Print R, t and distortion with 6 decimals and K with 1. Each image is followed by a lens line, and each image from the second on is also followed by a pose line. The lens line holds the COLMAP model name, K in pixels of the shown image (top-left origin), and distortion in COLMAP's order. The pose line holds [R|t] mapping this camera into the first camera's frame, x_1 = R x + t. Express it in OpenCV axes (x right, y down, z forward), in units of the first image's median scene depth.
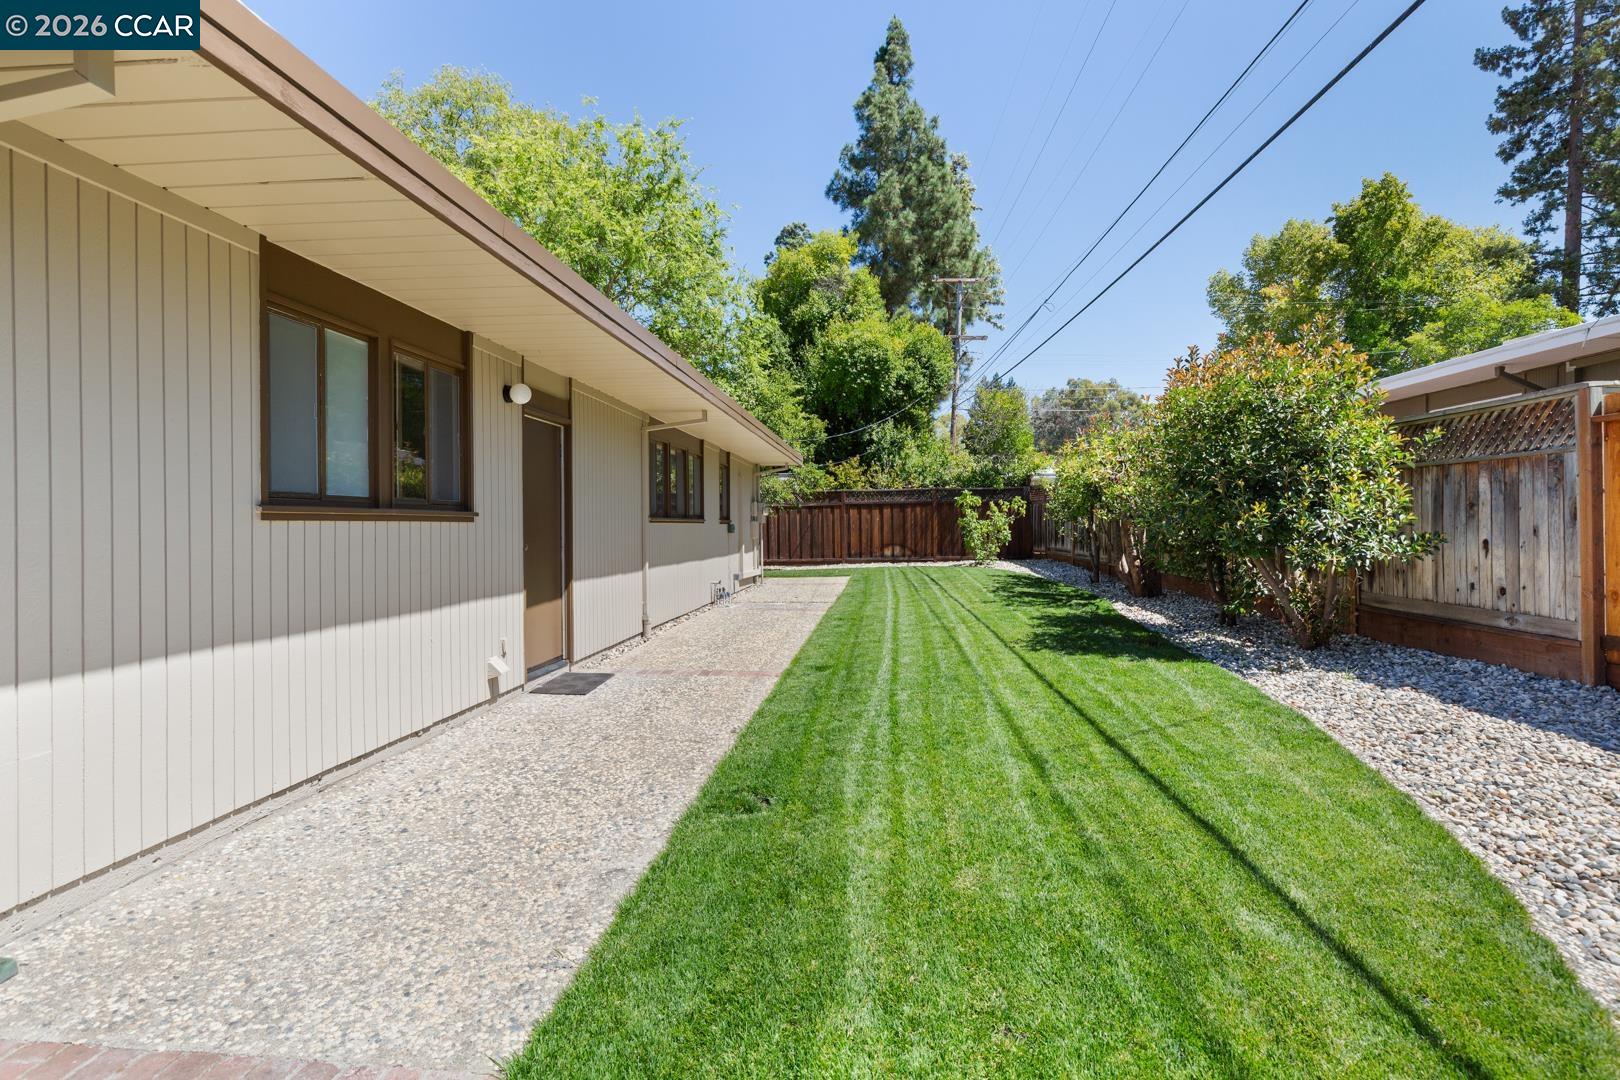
lens RADIAL K [[775.9, 0, 812.5], [0, 775.9, 517.7], [0, 0, 1]] dist [0.004647, 0.000165]
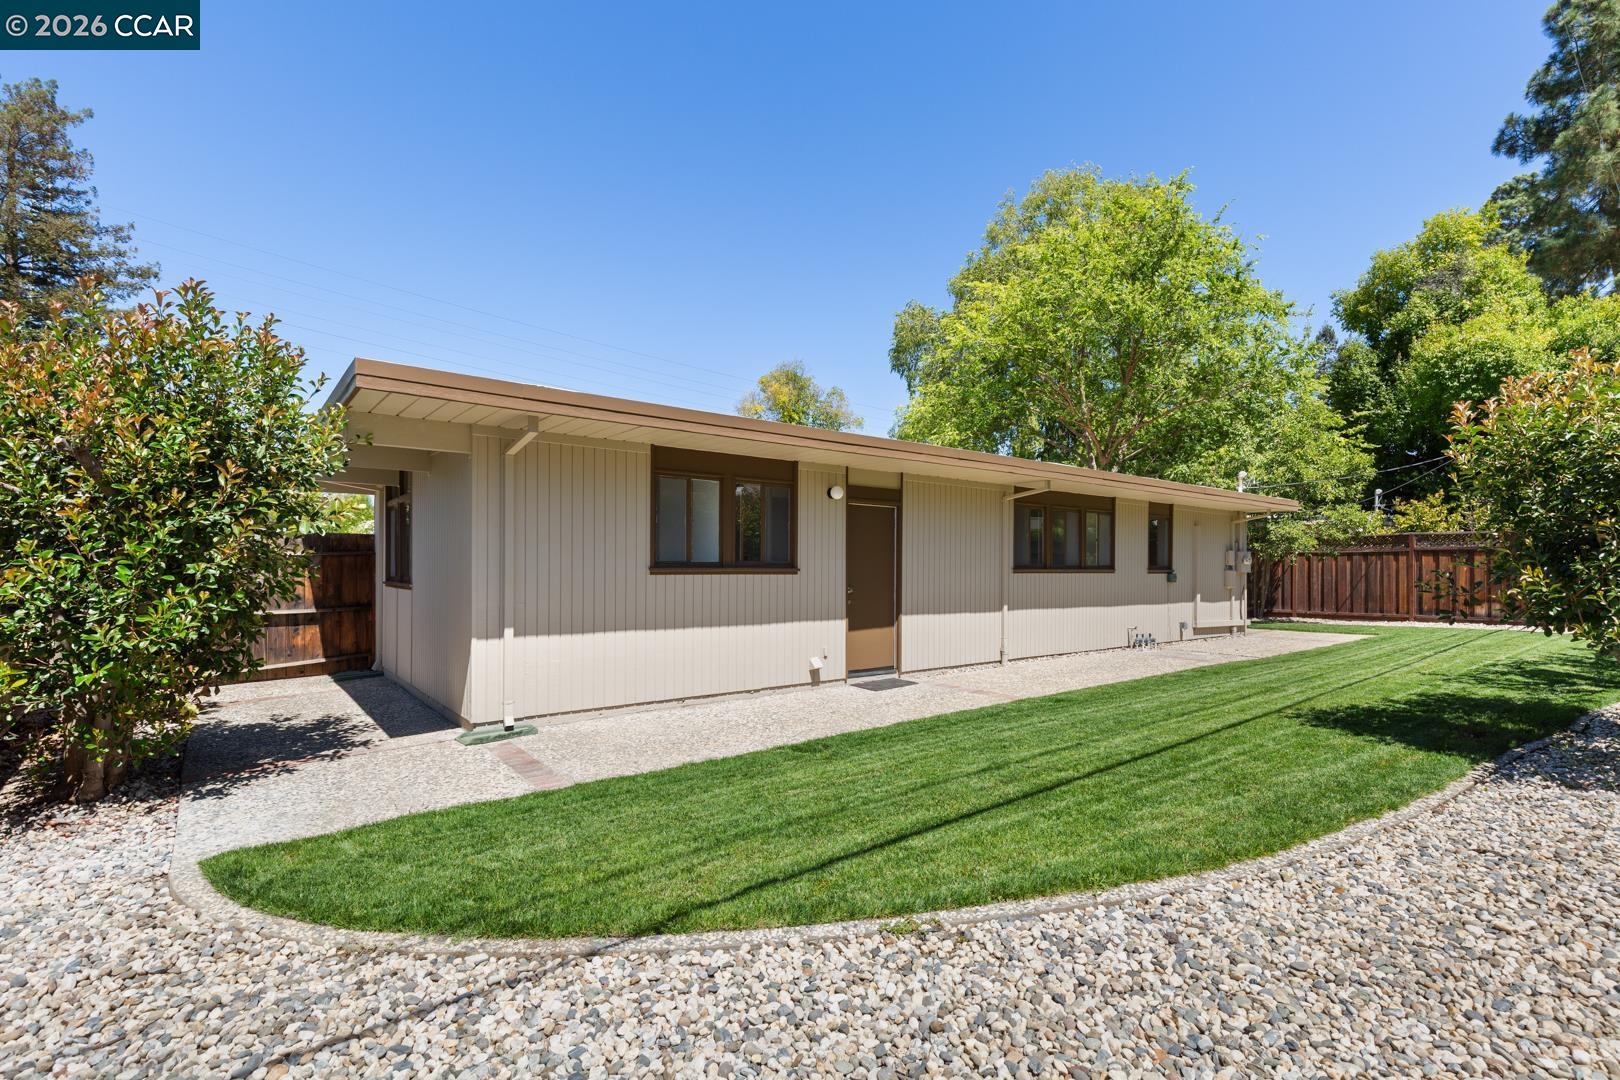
lens RADIAL K [[735.7, 0, 816.6], [0, 735.7, 550.2], [0, 0, 1]] dist [0.009722, -0.000223]
pose [[0.691942, -0.002750, -0.721948, 0.323529], [-0.004526, 0.999957, -0.008147, -0.014757], [0.721939, 0.008905, 0.691899, -0.028794]]
